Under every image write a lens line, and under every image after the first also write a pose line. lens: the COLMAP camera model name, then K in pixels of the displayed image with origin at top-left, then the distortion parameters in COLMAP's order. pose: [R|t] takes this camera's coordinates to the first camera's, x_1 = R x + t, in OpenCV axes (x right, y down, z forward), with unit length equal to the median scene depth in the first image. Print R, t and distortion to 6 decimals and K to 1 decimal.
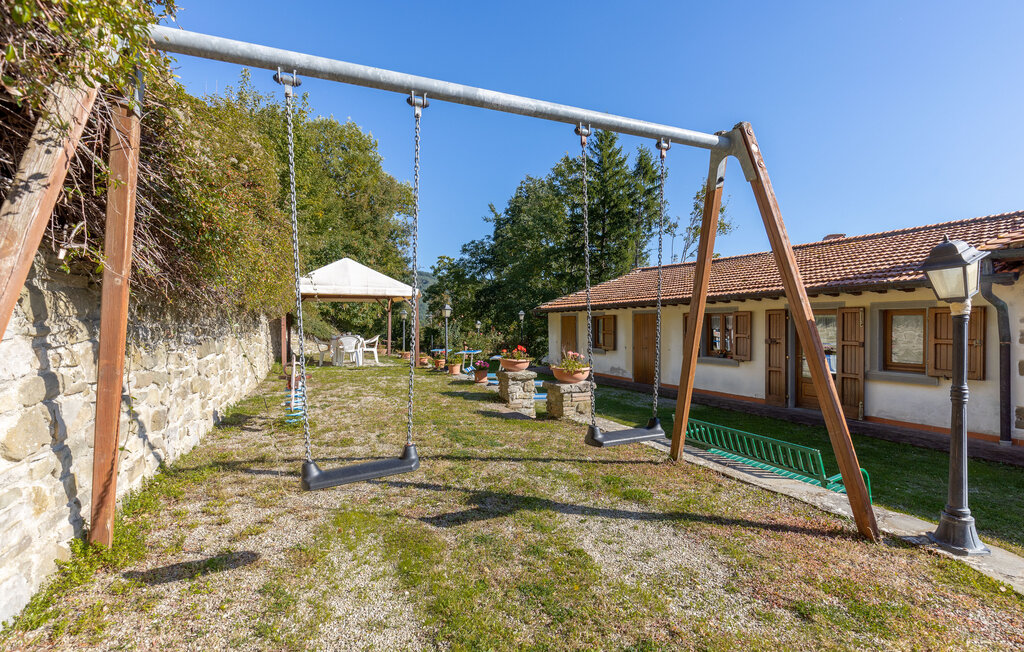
lens RADIAL K [[454.5, 0, 515.8], [0, 454.5, 332.7], [0, 0, 1]] dist [0.004094, 0.000168]
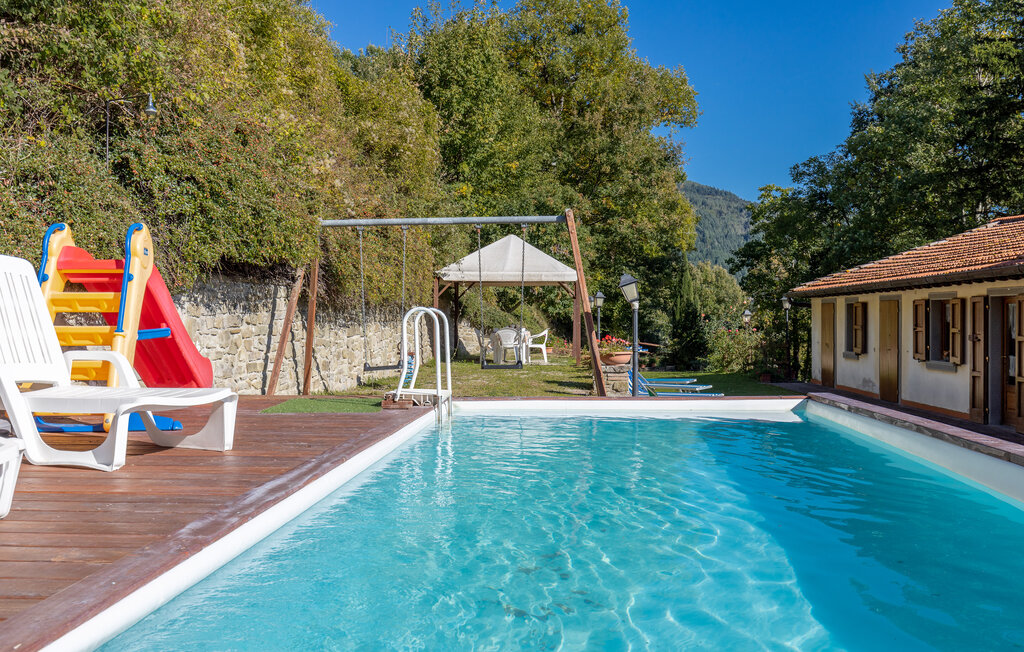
lens RADIAL K [[948.7, 0, 511.4], [0, 948.7, 325.0], [0, 0, 1]] dist [0.009795, 0.000000]
pose [[0.886245, 0.005908, -0.463180, 0.458192], [-0.010388, 0.999921, -0.007123, 0.012572], [0.463101, 0.011125, 0.886236, -0.567082]]
